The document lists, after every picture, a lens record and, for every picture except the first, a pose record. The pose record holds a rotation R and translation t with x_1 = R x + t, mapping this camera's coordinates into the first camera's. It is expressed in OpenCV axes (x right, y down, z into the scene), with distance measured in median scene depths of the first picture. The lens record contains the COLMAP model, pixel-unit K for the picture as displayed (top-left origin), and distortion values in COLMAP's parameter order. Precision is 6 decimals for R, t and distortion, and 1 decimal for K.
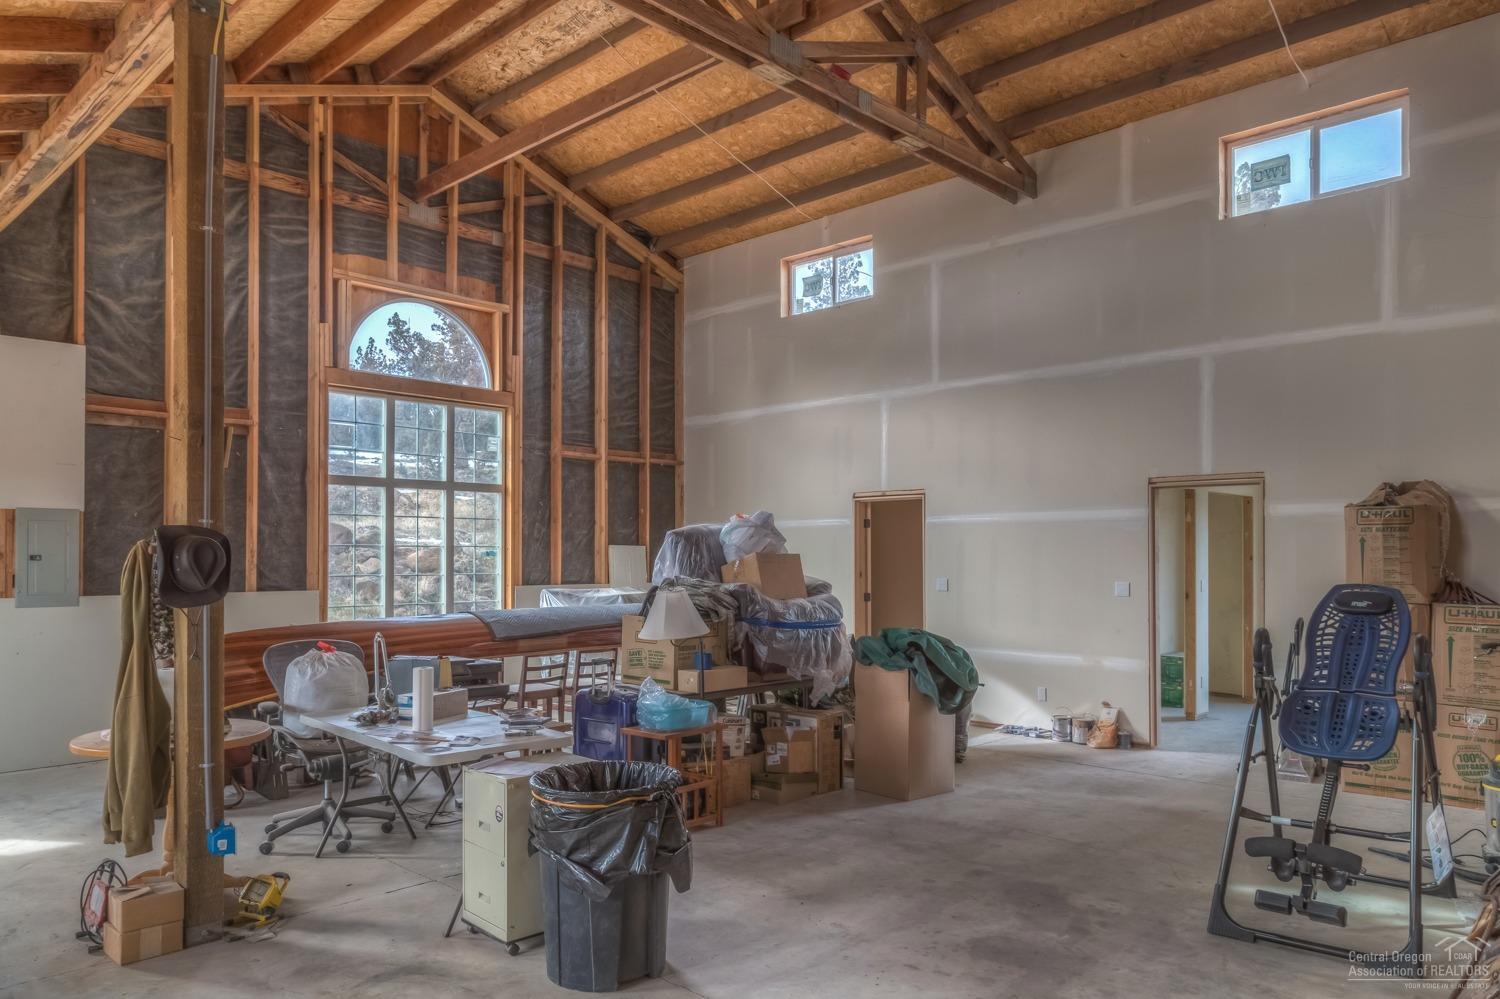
lens RADIAL K [[1030.4, 0, 760.5], [0, 1030.4, 551.1], [0, 0, 1]] dist [0.021897, -0.001503]
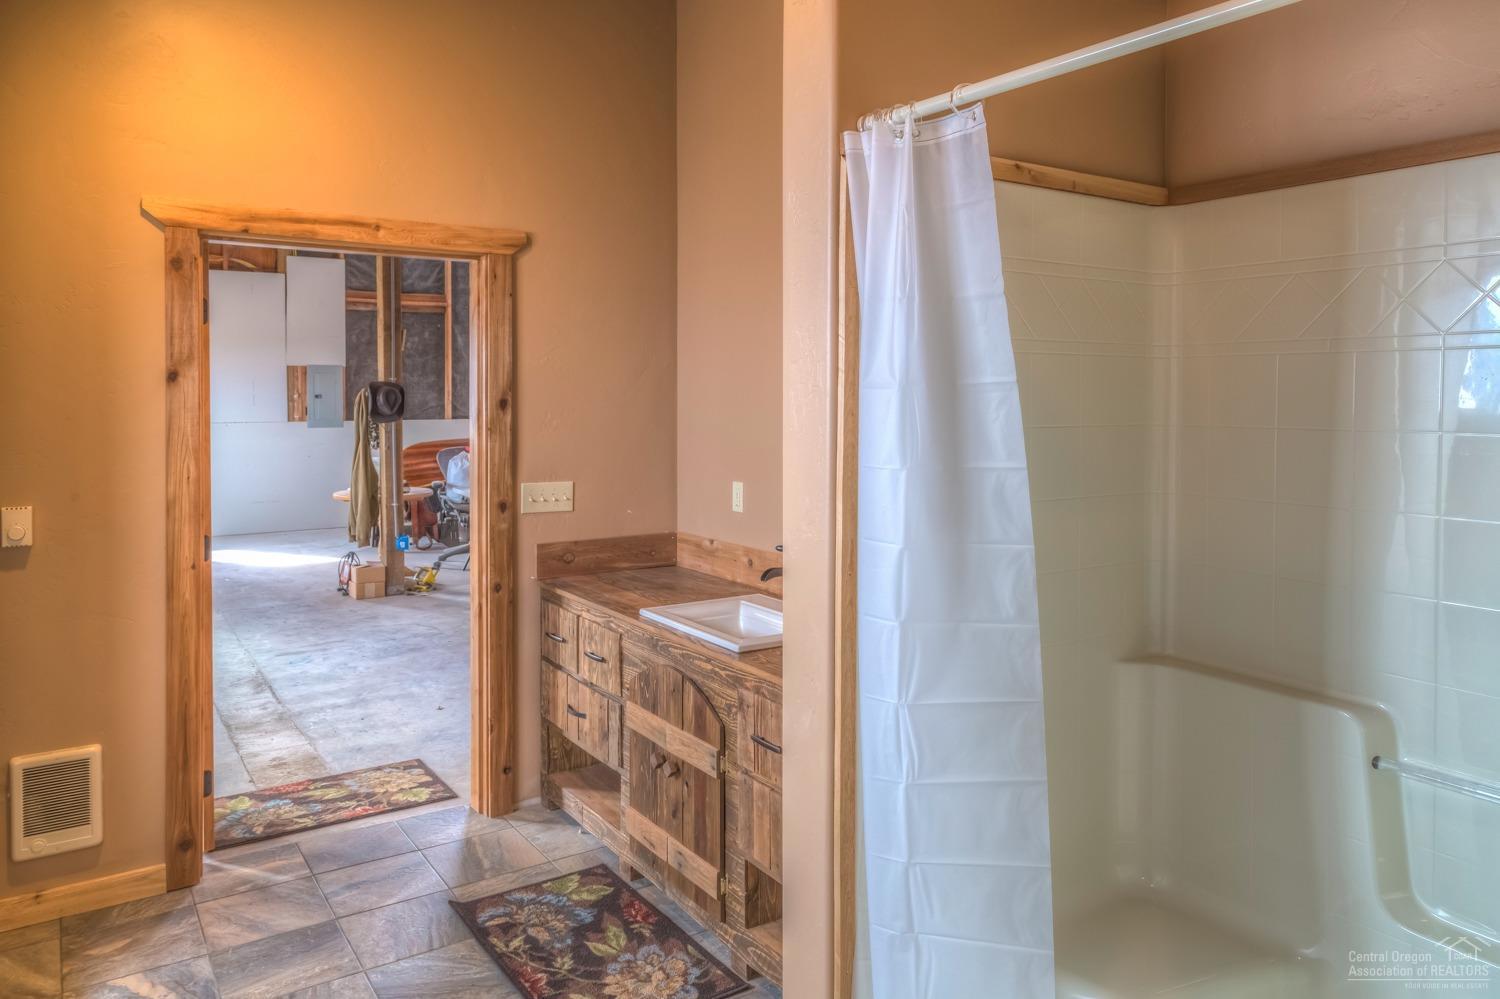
lens RADIAL K [[1030.4, 0, 760.0], [0, 1030.4, 415.6], [0, 0, 1]] dist [0.021897, -0.001503]
pose [[0.978223, 0.003094, -0.207533, 0.479268], [0.002686, 0.999616, 0.027563, -0.010674], [0.207539, -0.027520, 0.977840, -0.667095]]
